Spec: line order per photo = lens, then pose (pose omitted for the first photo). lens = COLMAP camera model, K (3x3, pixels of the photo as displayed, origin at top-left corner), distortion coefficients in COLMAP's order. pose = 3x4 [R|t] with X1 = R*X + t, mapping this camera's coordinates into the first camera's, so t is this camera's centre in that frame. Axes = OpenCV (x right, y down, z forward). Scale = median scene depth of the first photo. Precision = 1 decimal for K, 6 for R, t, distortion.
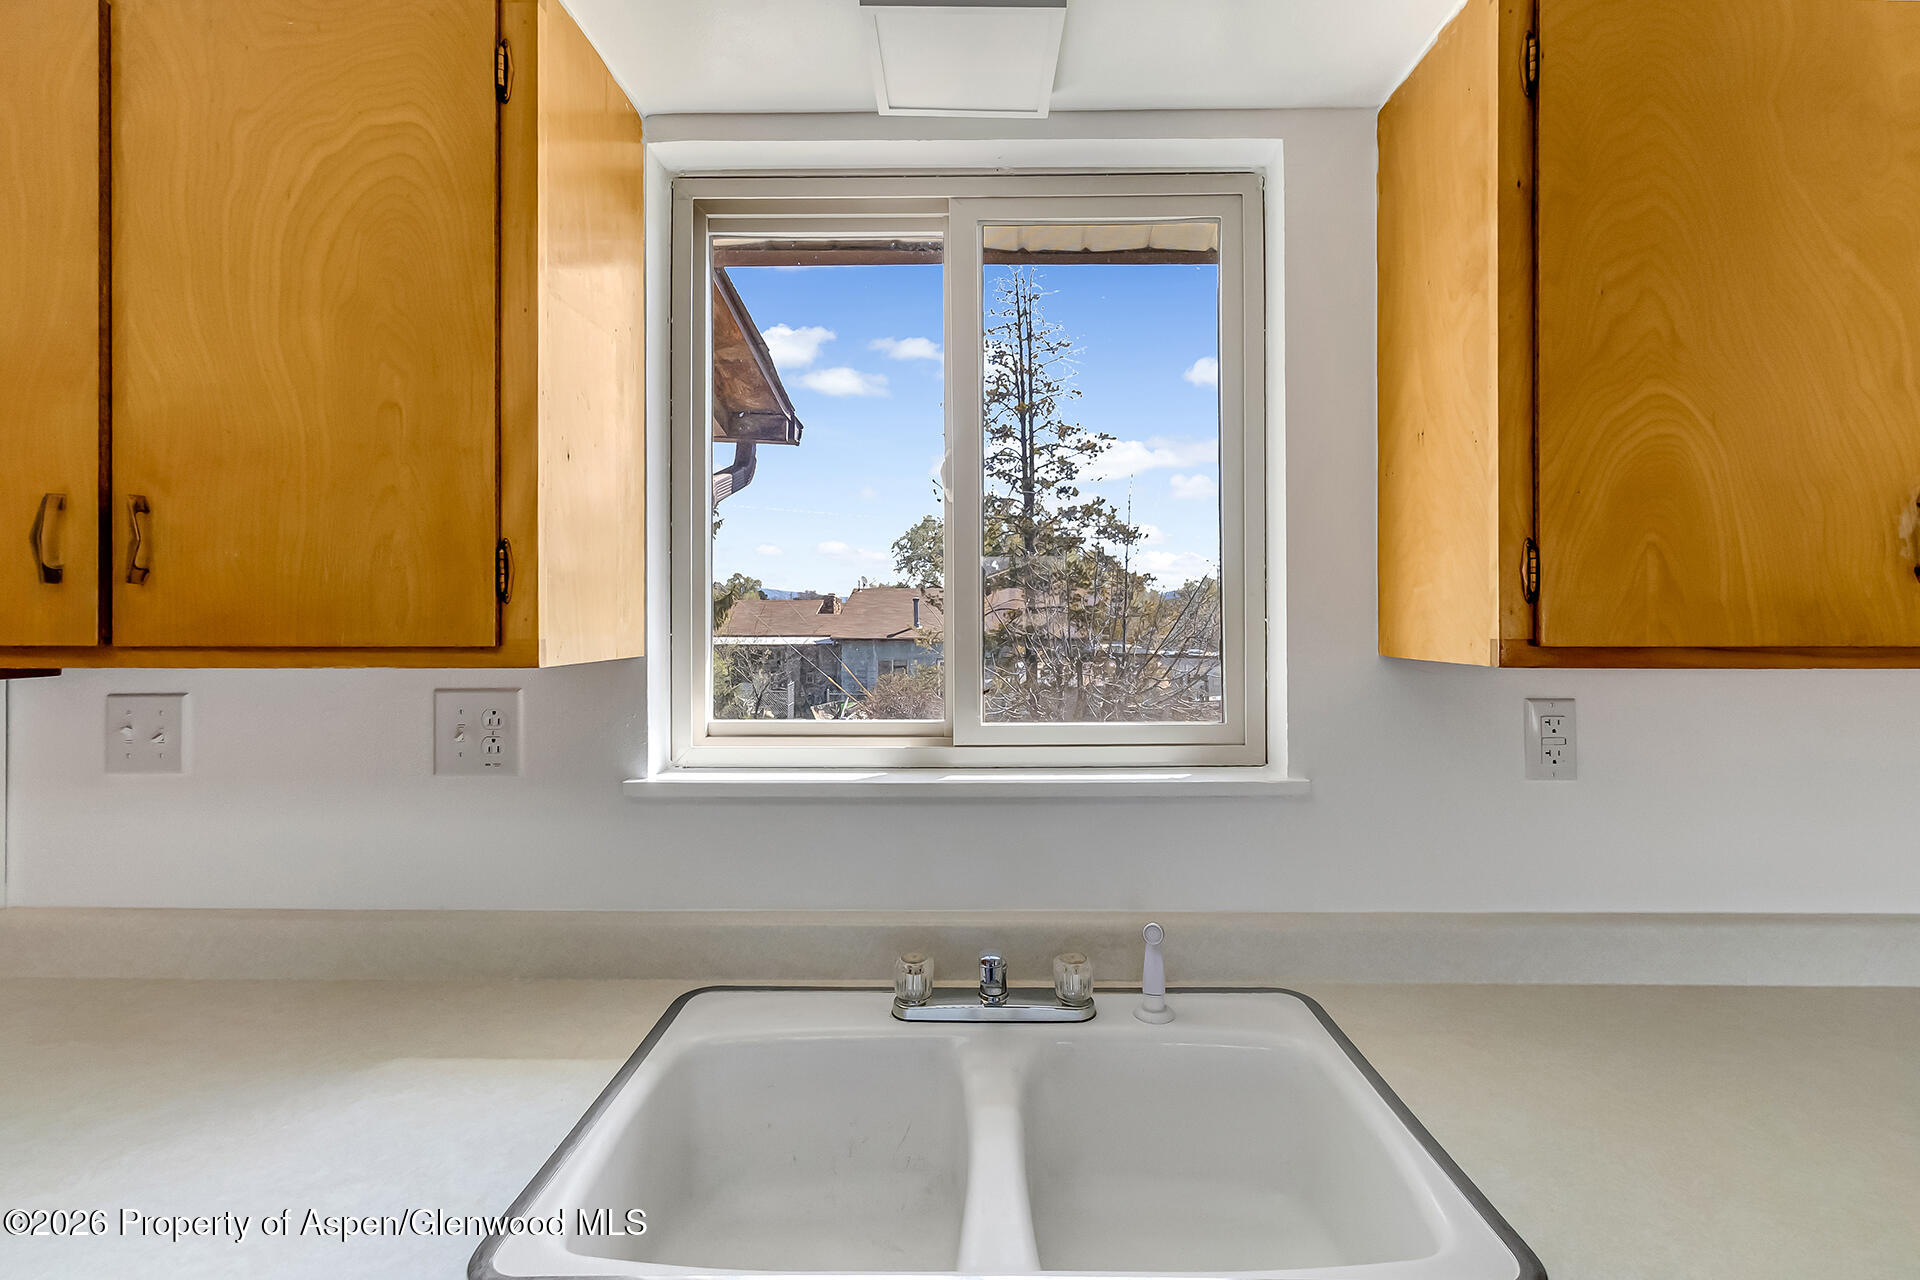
lens RADIAL K [[904.4, 0, 972.4], [0, 904.4, 620.2], [0, 0, 1]] dist [-0.003193, 0.003465]
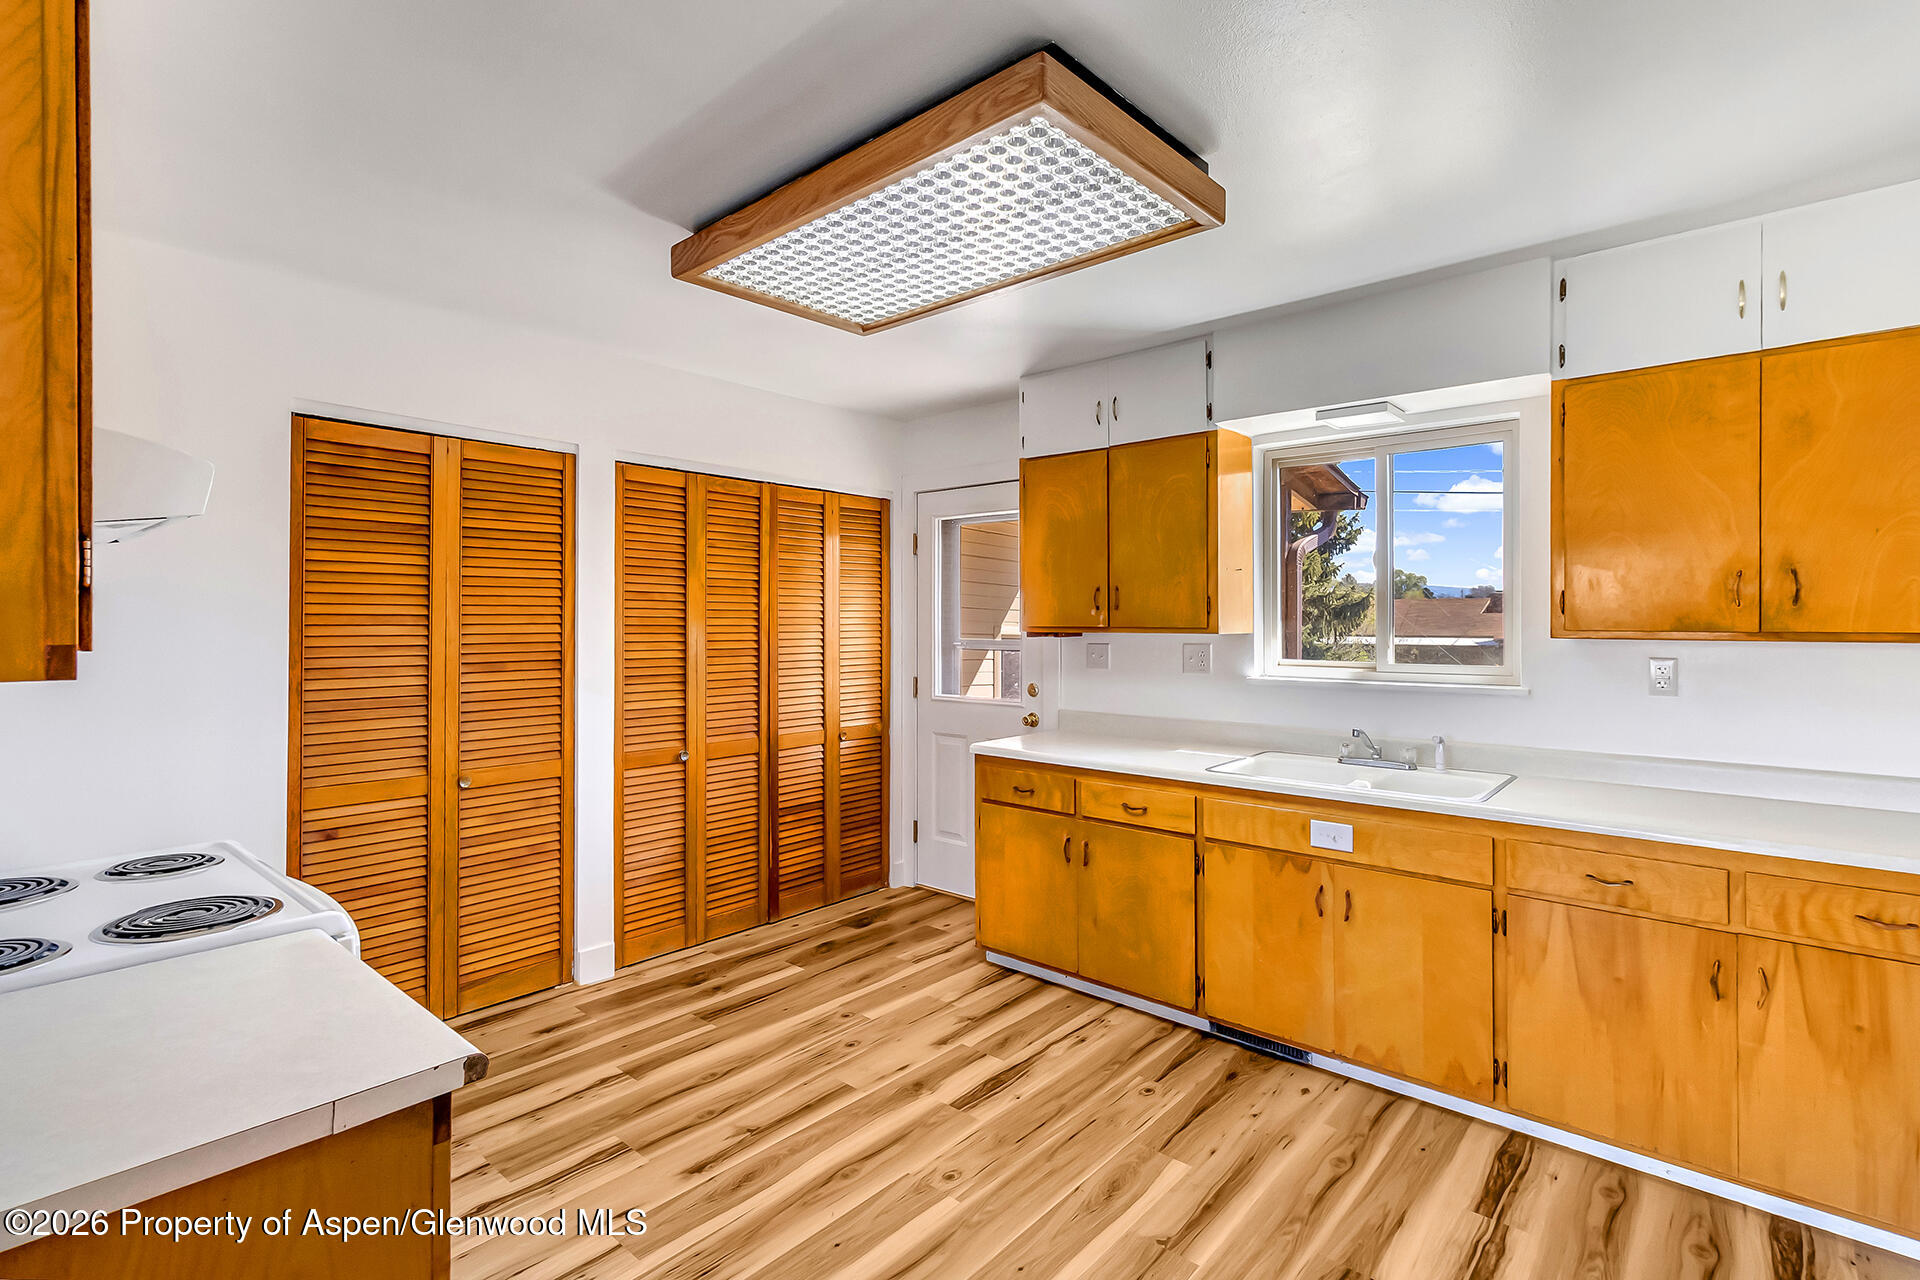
lens RADIAL K [[904.4, 0, 972.3], [0, 904.4, 619.4], [0, 0, 1]] dist [-0.003193, 0.003465]
pose [[0.768819, 0.001135, -0.639466, 0.864983], [-0.001614, 0.999999, -0.000166, -0.000761], [0.639465, 0.001160, 0.768820, -1.942351]]
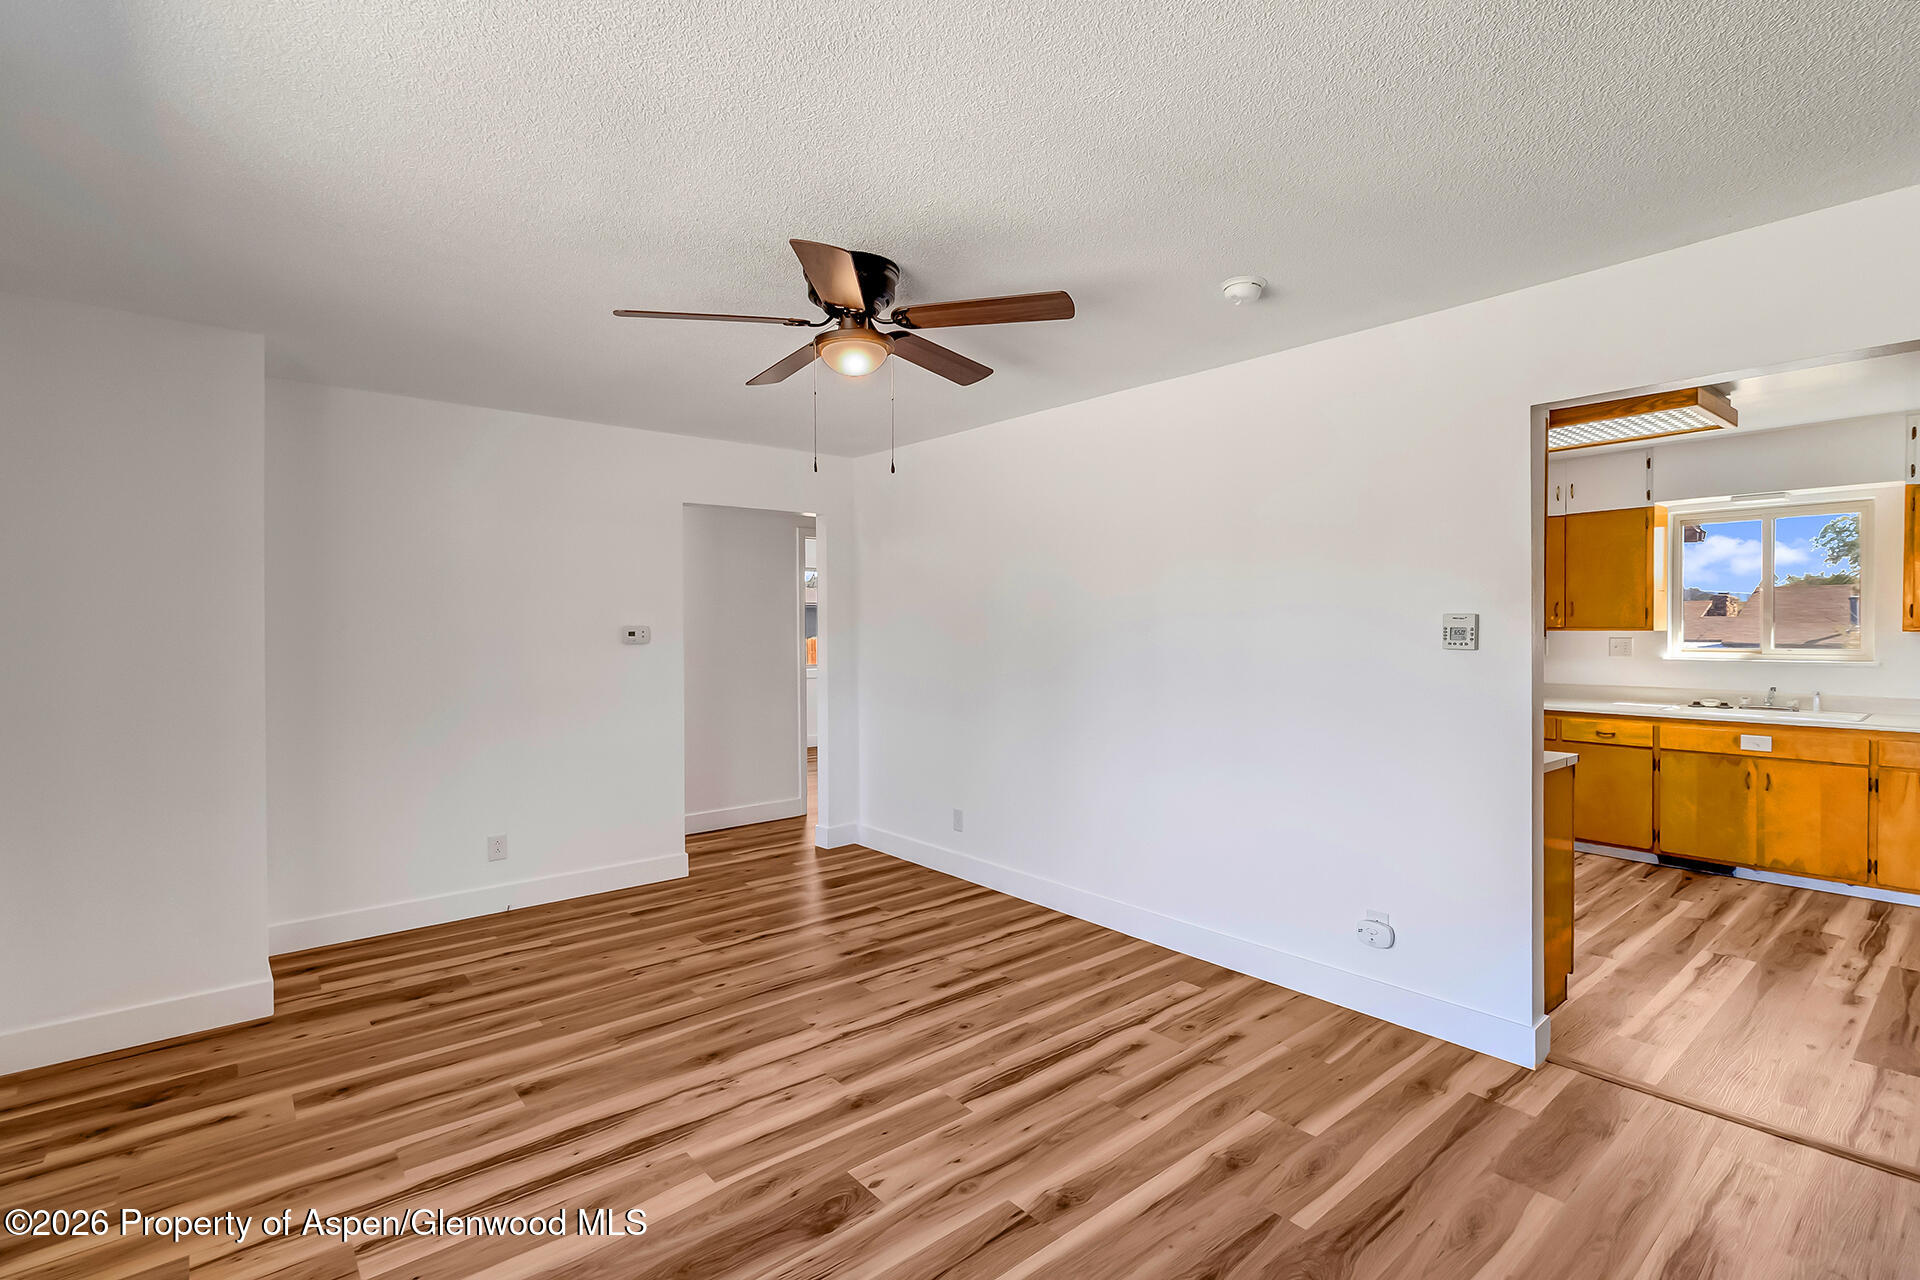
lens RADIAL K [[904.4, 0, 972.0], [0, 904.4, 643.8], [0, 0, 1]] dist [-0.003193, 0.003465]
pose [[0.661324, 0.012053, -0.750004, 0.808183], [0.003329, 0.999814, 0.019002, 0.009572], [0.750093, -0.015063, 0.661160, -5.134503]]
